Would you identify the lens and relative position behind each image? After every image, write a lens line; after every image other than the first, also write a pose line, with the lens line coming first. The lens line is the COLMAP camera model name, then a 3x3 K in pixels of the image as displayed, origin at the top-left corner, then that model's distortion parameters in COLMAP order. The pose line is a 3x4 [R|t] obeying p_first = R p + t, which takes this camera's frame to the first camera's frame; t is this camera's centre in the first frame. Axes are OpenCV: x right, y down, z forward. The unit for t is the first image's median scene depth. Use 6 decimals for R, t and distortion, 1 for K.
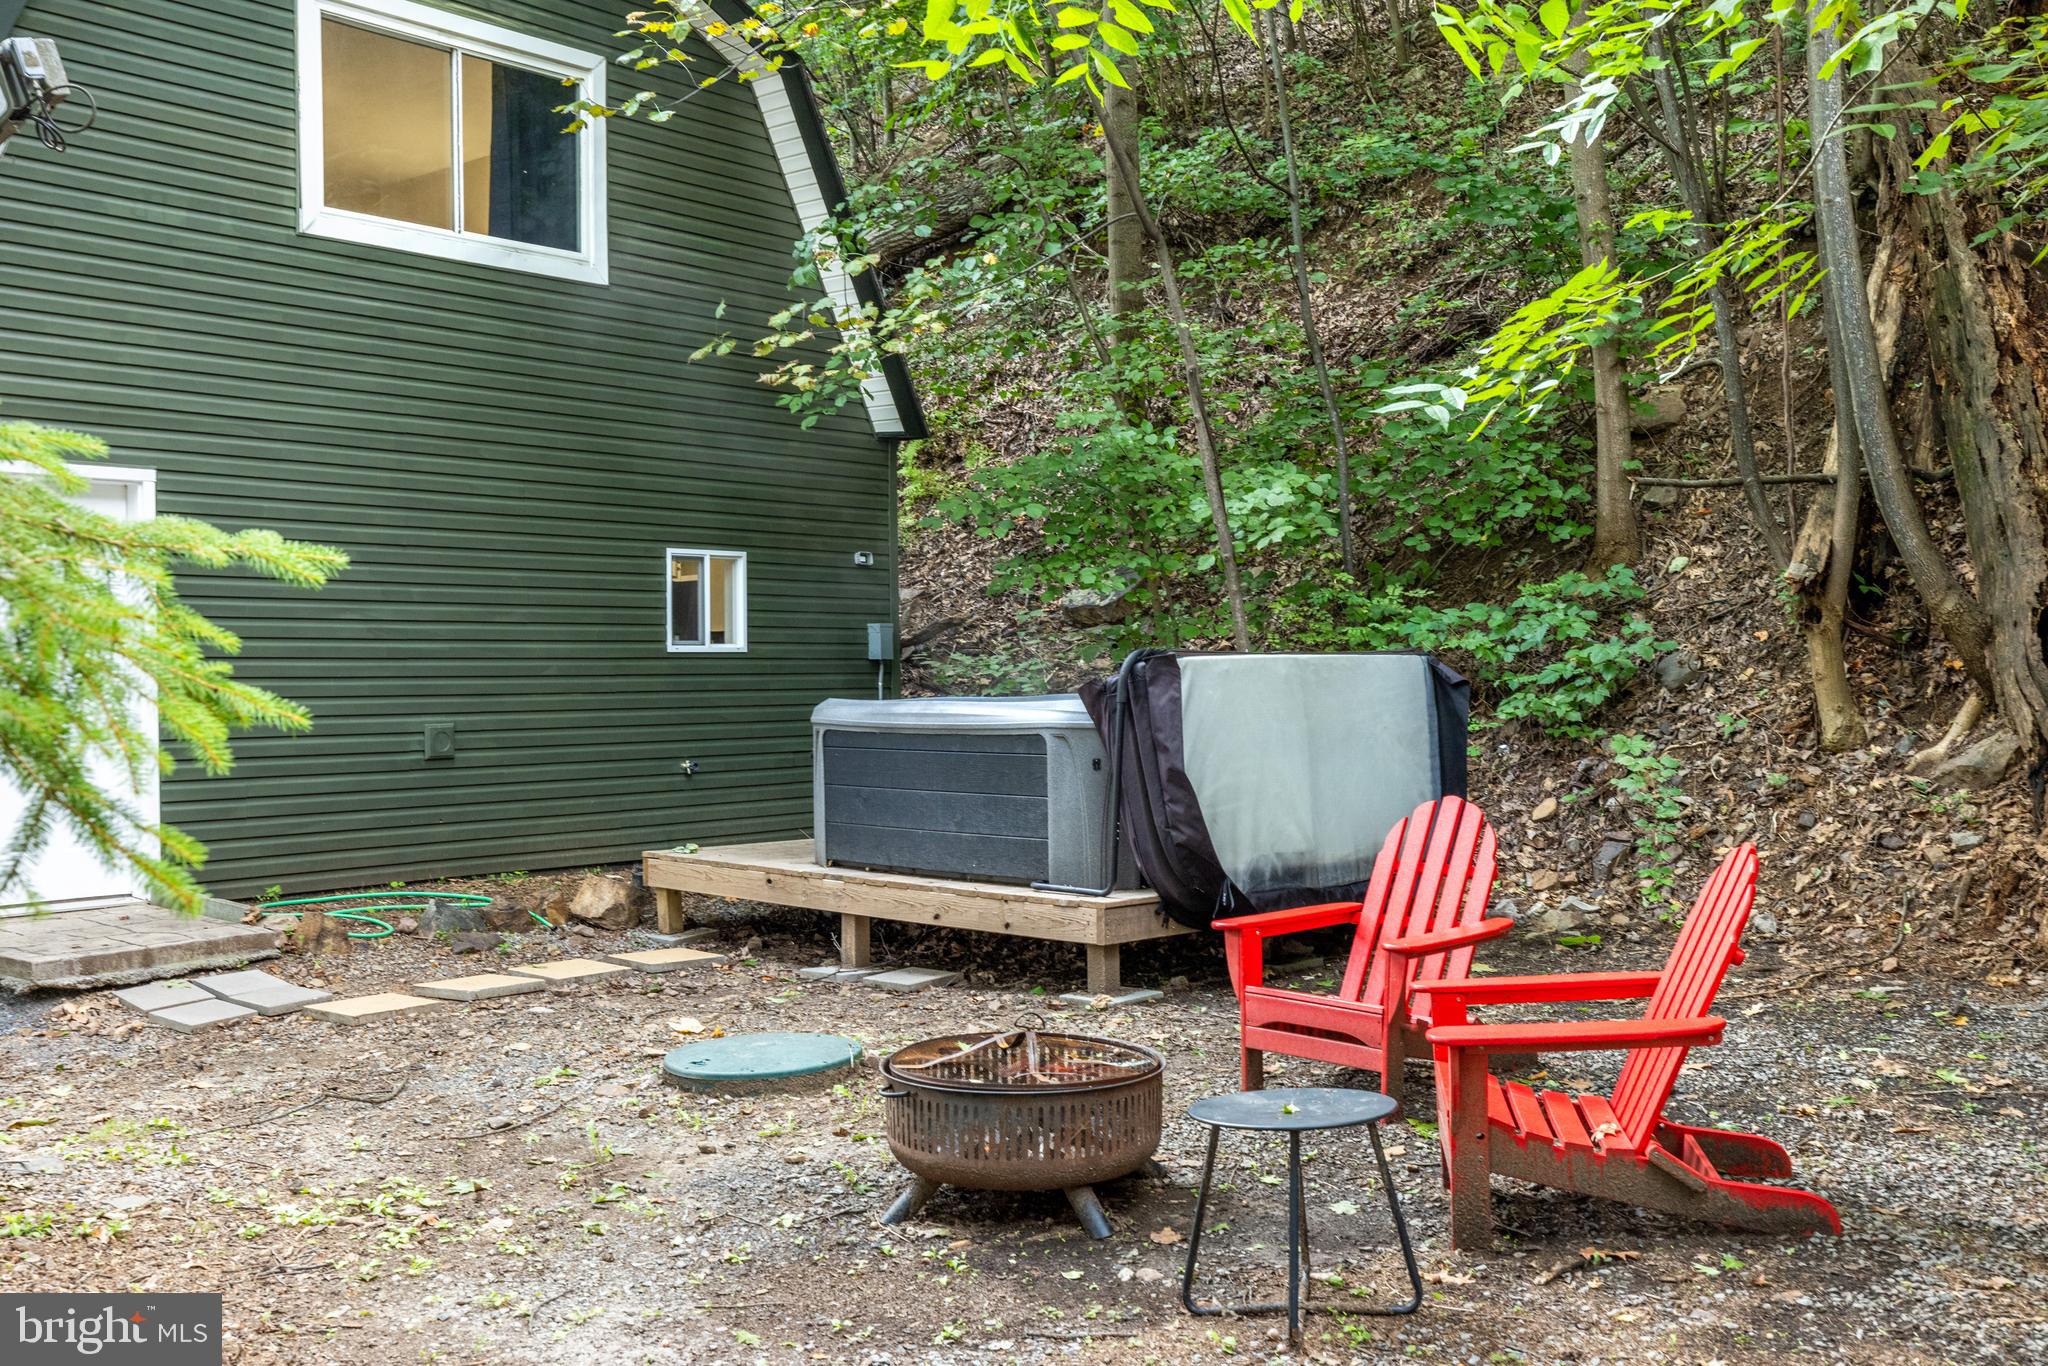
lens RADIAL K [[2053.8, 0, 1183.9], [0, 2053.8, 687.3], [0, 0, 1]] dist [-0.010821, 0.000000]
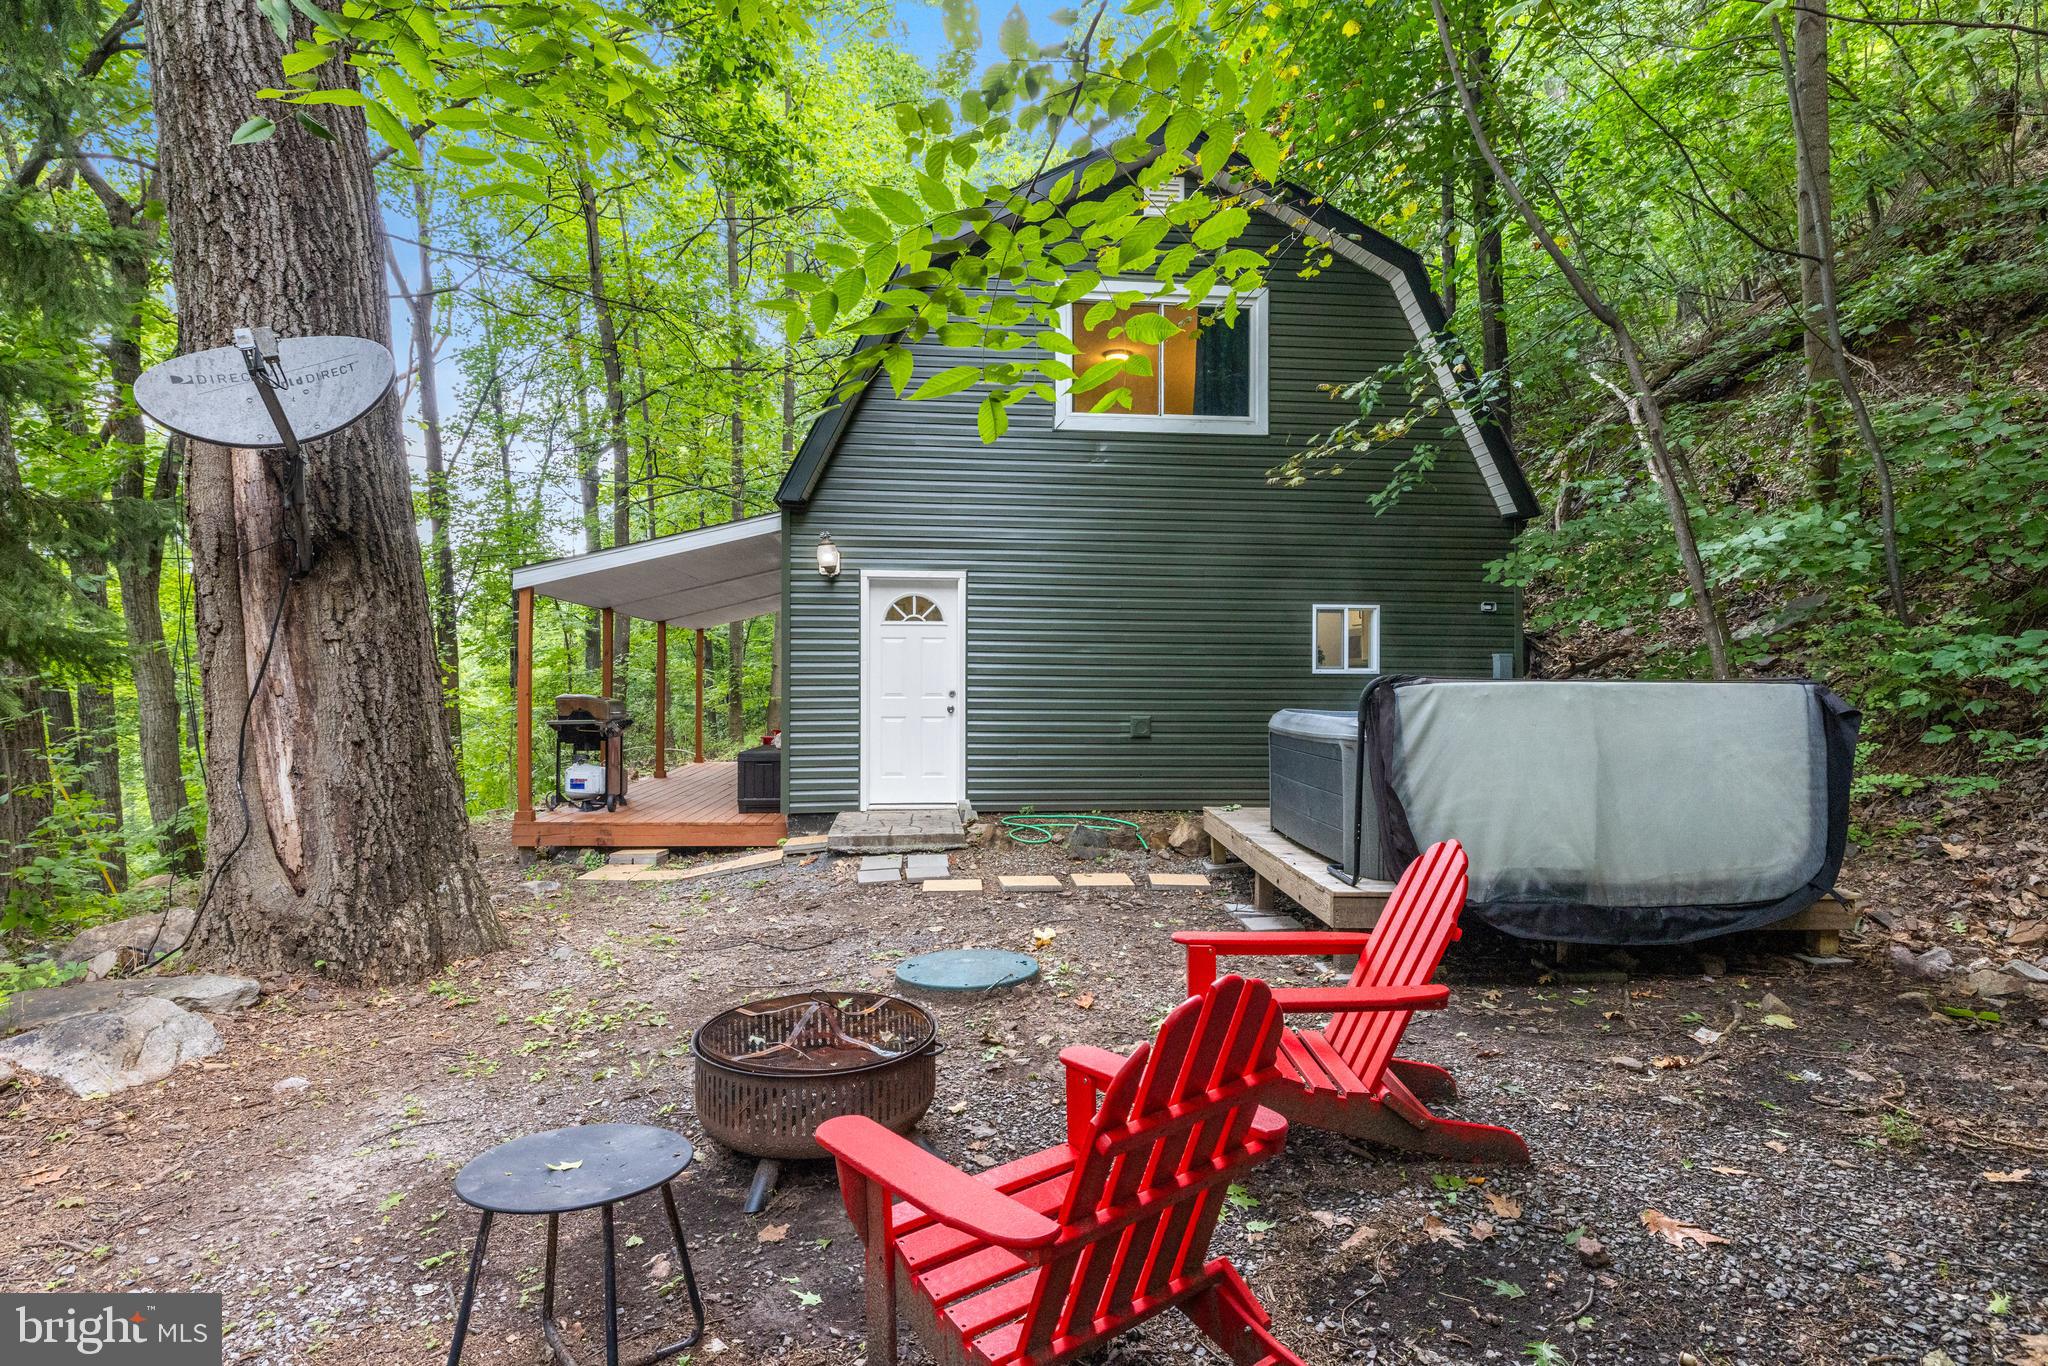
lens RADIAL K [[1120.9, 0, 1019.0], [0, 1120.9, 672.4], [0, 0, 1]] dist [-0.007016, 0.004702]
pose [[0.674758, 0.009098, -0.737983, 0.233955], [-0.019952, 0.999783, -0.005917, -0.009804], [0.737769, 0.018717, 0.674793, 0.324976]]
